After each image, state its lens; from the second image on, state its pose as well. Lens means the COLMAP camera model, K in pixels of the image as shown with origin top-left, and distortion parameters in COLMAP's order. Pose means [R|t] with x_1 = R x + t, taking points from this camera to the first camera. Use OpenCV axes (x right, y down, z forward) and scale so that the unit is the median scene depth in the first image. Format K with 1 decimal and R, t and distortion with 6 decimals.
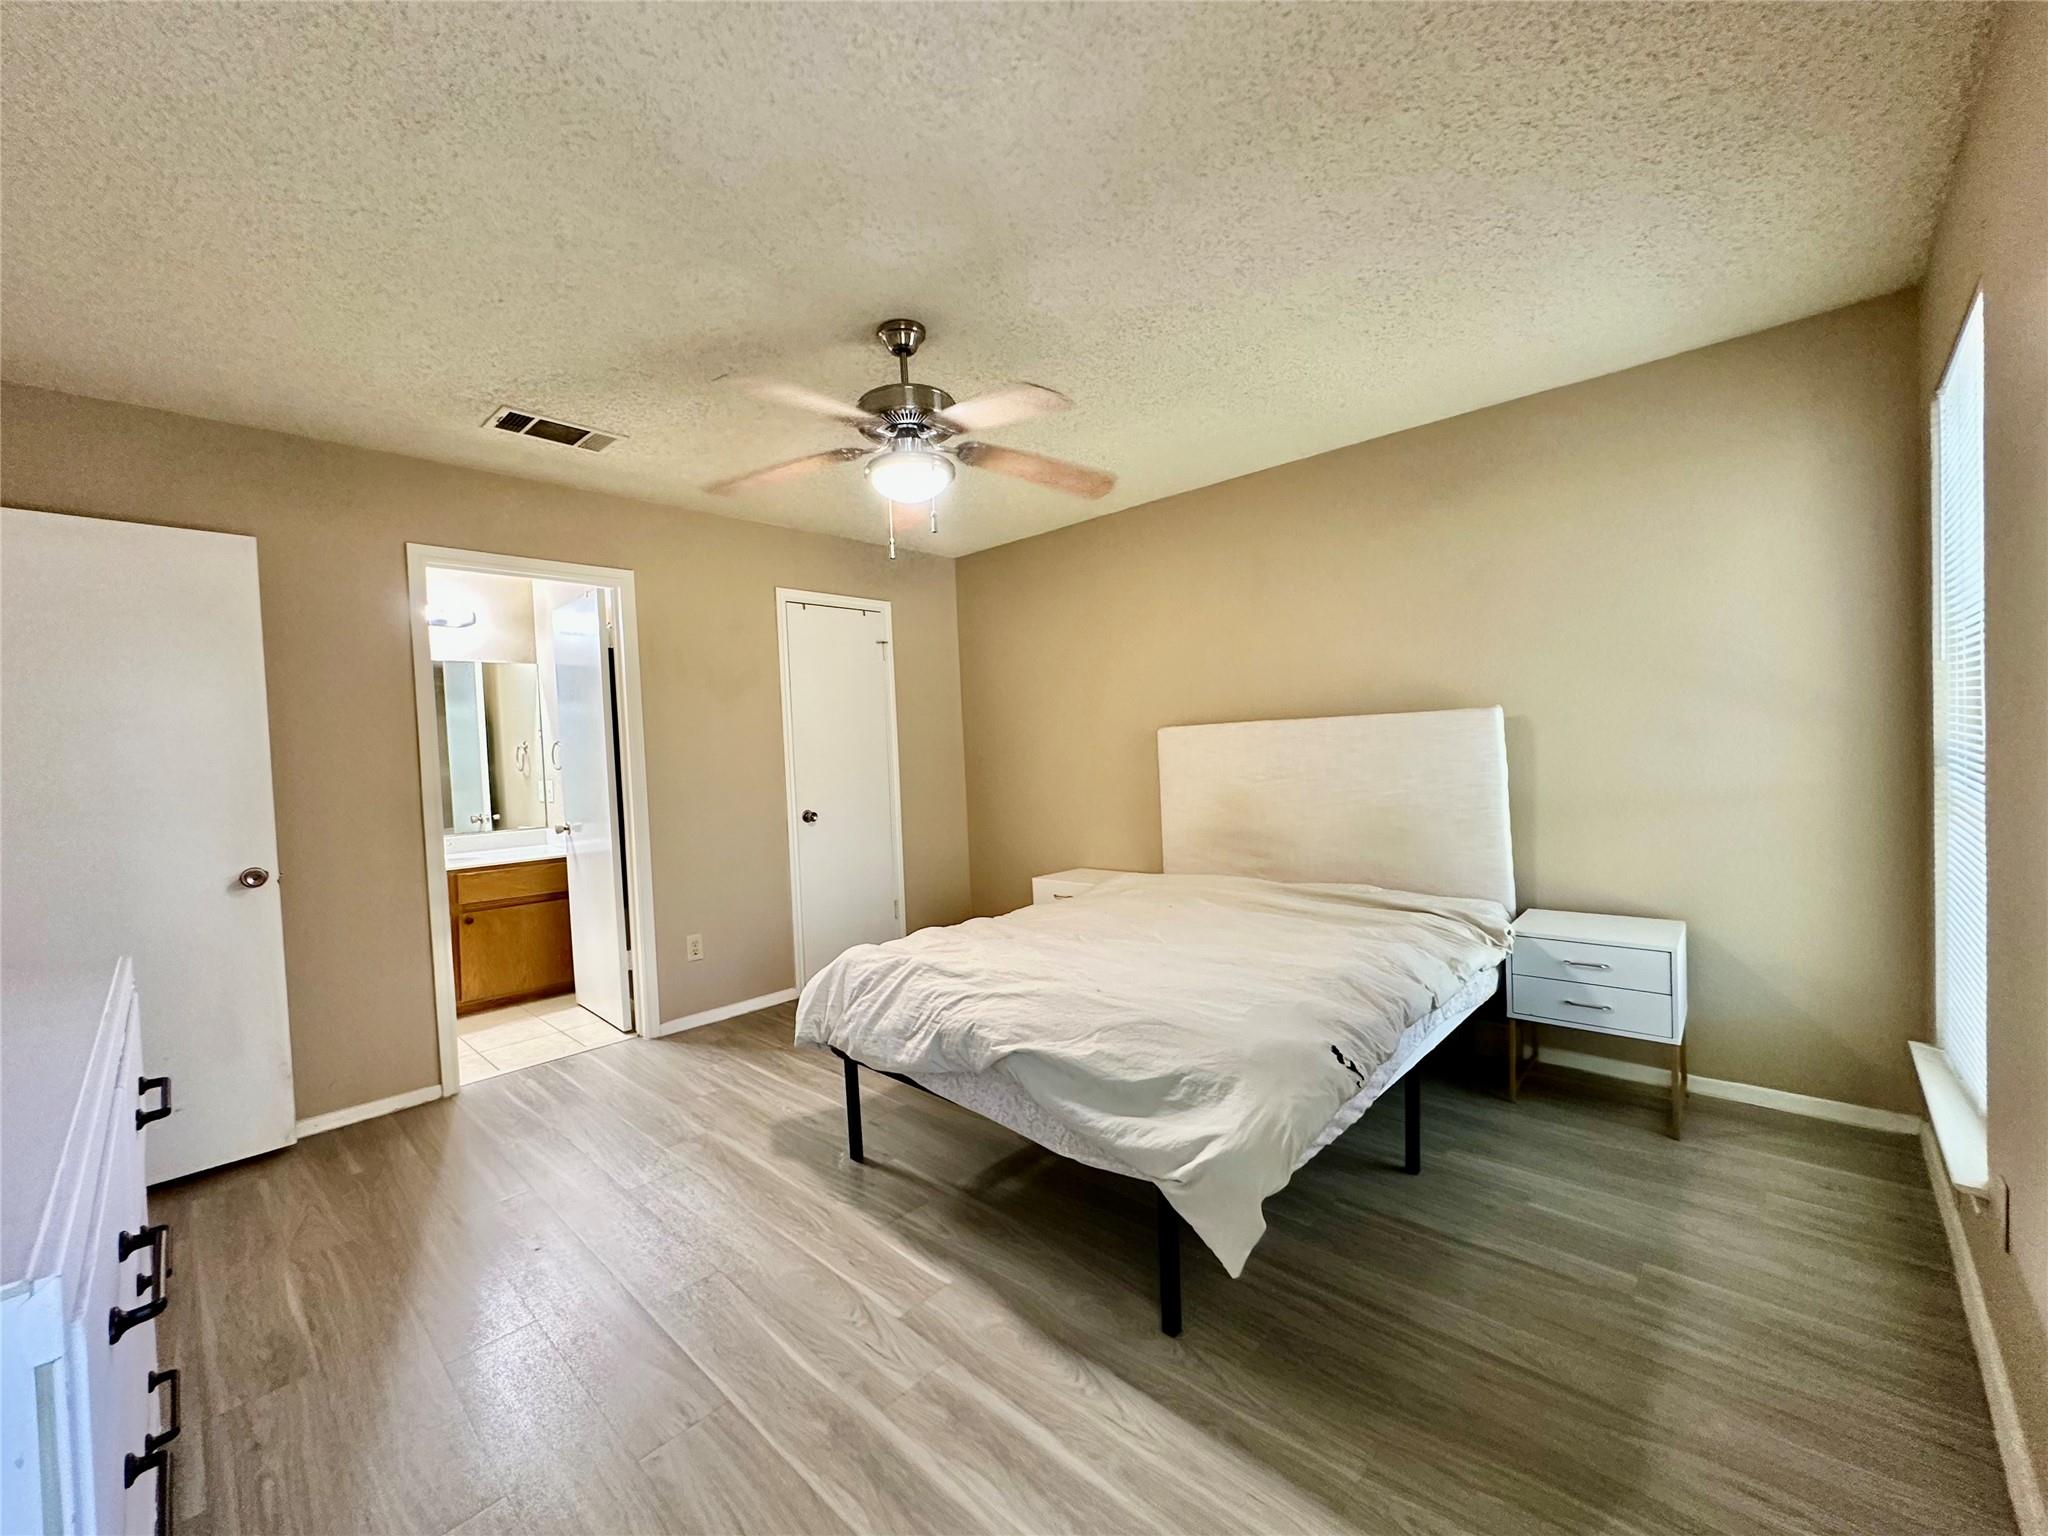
lens RADIAL K [[819.4, 0, 1024.0], [0, 819.4, 768.0], [0, 0, 1]] dist [-0.000072, 0.000051]
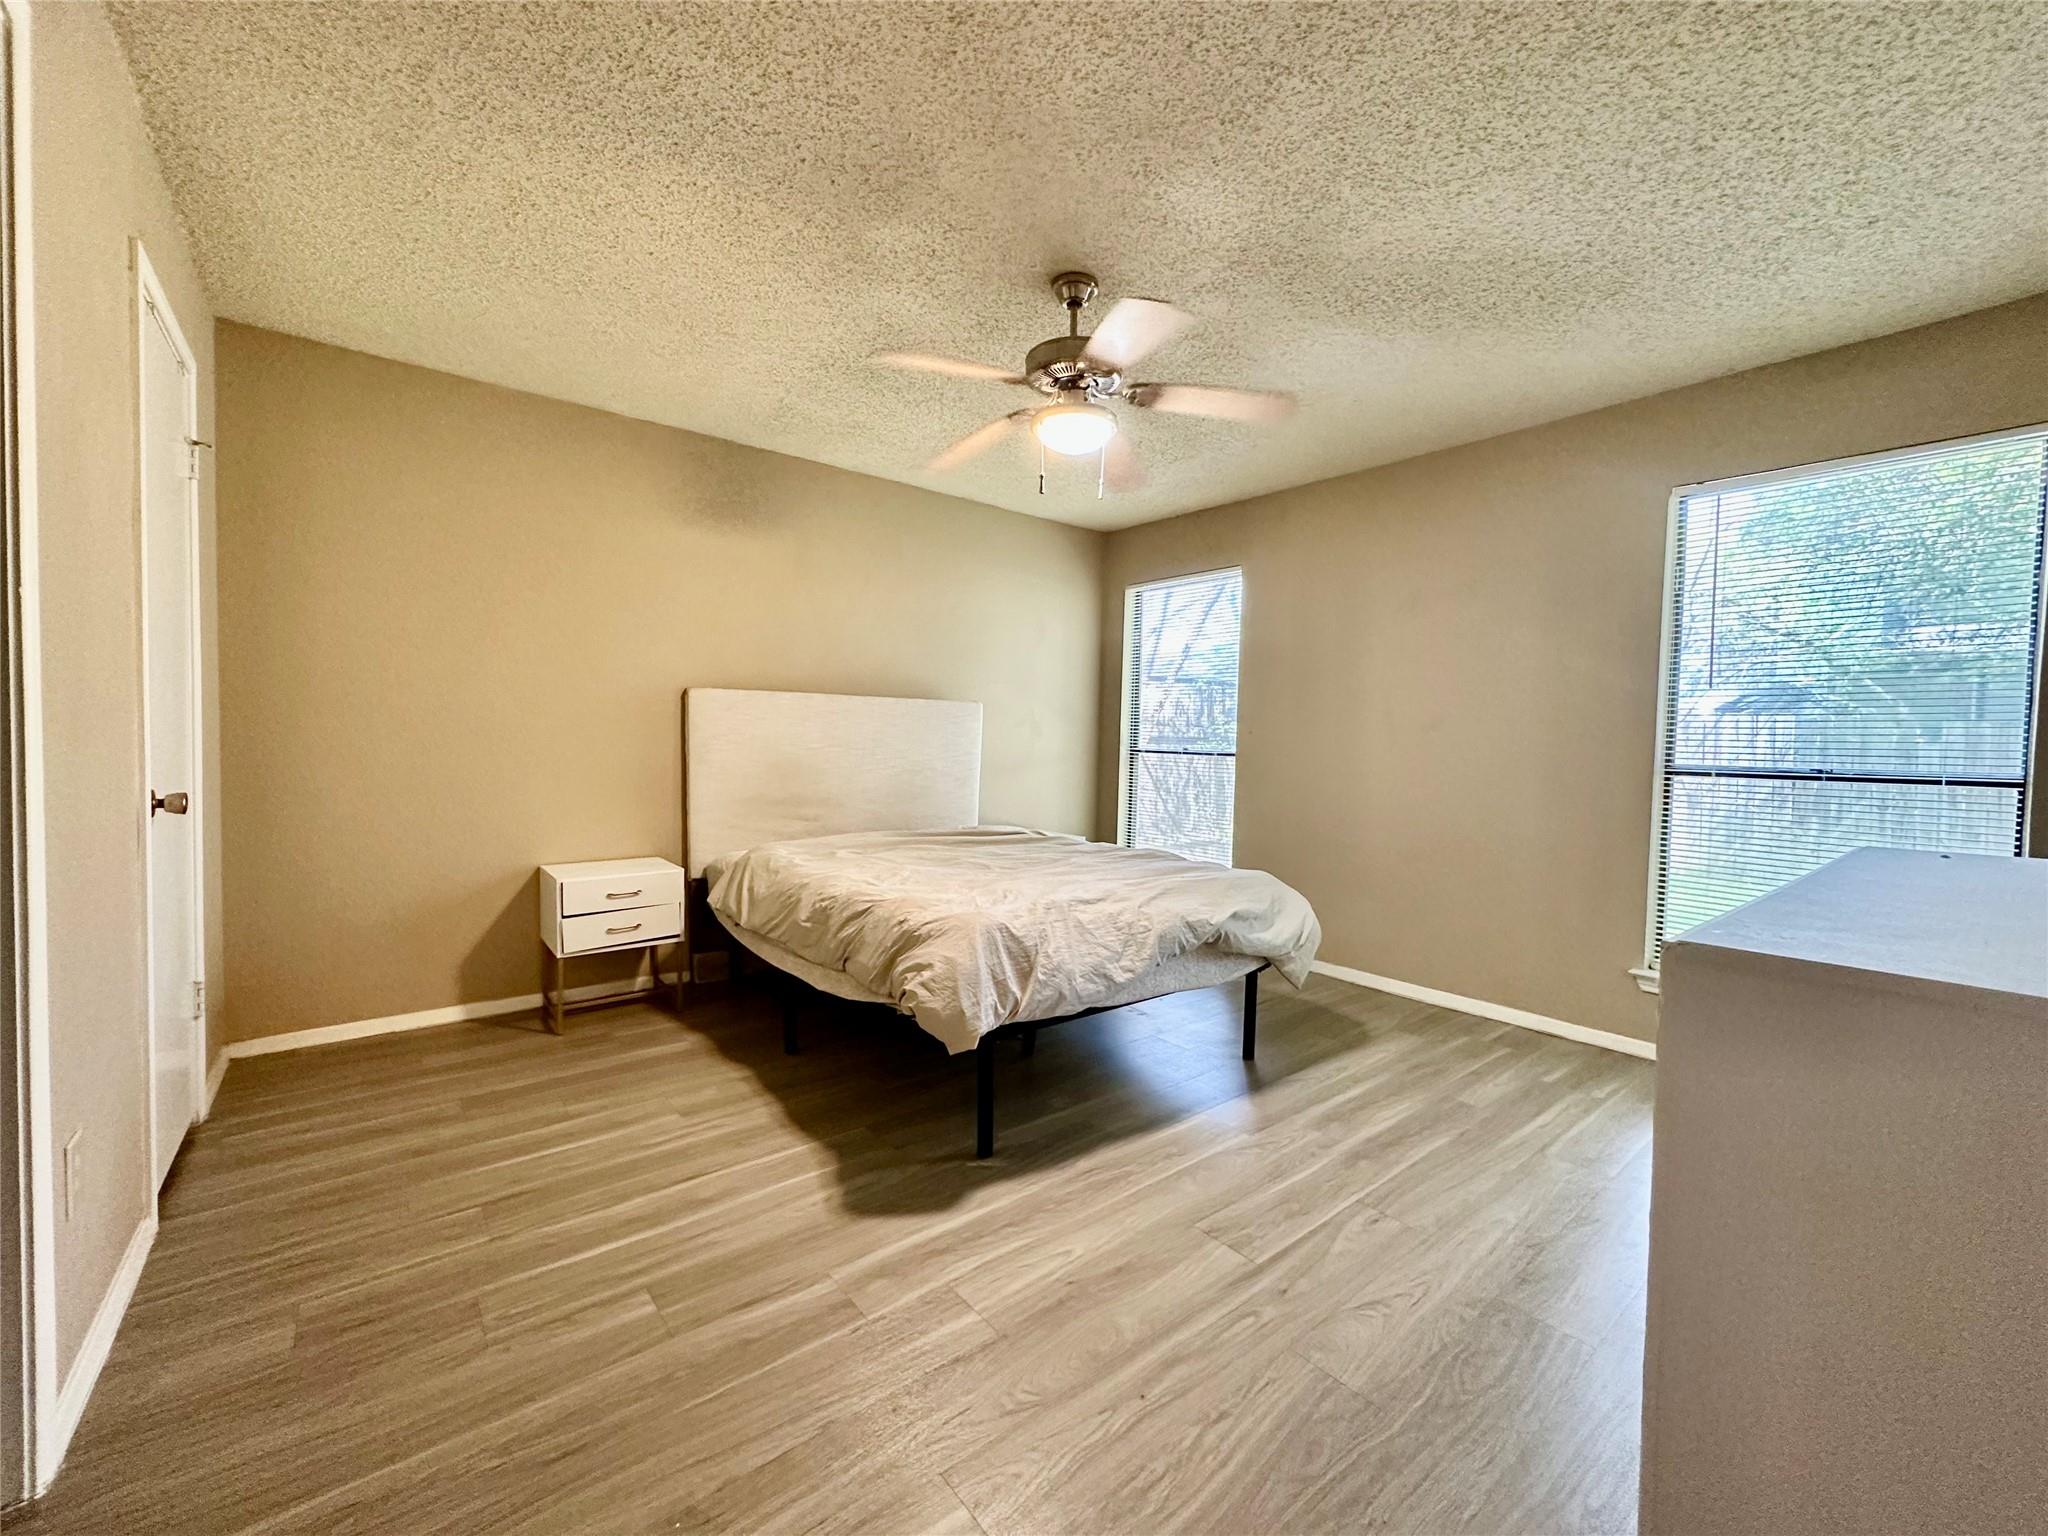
lens RADIAL K [[819.4, 0, 1024.0], [0, 819.4, 768.0], [0, 0, 1]] dist [-0.000072, 0.000051]
pose [[0.124683, 0.007355, 0.992169, -1.168746], [-0.009906, 0.999932, -0.006168, 0.070523], [-0.992147, -0.009059, 0.124748, 0.930091]]
